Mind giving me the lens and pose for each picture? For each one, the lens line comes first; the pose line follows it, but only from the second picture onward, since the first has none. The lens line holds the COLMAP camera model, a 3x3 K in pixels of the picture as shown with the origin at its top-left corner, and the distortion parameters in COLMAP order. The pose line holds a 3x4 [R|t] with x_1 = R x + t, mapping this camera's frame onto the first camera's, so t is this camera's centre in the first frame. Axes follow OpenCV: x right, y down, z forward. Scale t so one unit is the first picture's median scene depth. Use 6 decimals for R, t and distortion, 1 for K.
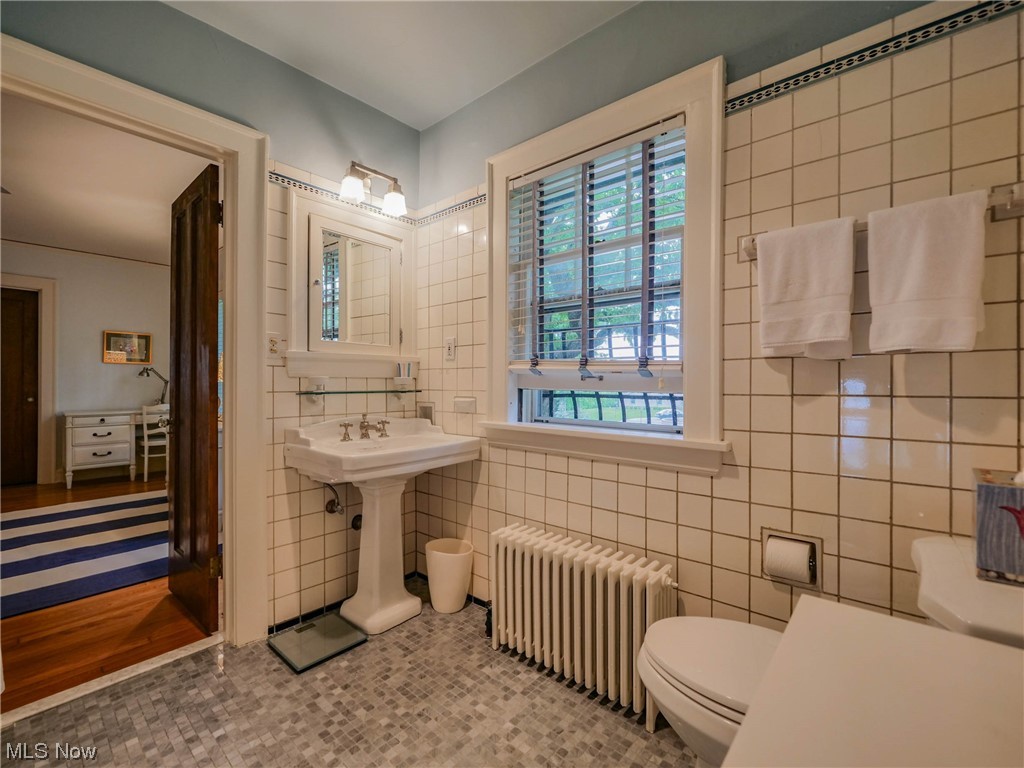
lens RADIAL K [[446.4, 0, 508.1], [0, 446.4, 385.0], [0, 0, 1]] dist [-0.007121, 0.001014]
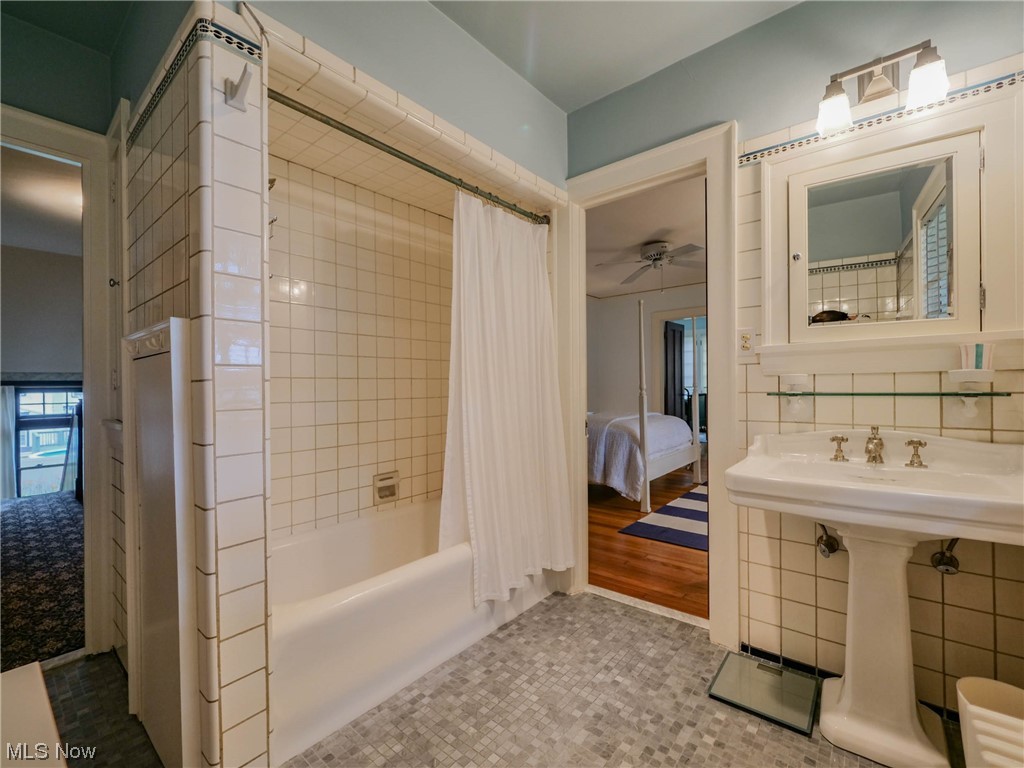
lens RADIAL K [[446.4, 0, 508.3], [0, 446.4, 384.6], [0, 0, 1]] dist [-0.007121, 0.001014]
pose [[0.038465, -0.001724, -0.999258, 0.420135], [0.009566, 0.999953, -0.001357, -0.004483], [0.999214, -0.009507, 0.038480, 0.525849]]
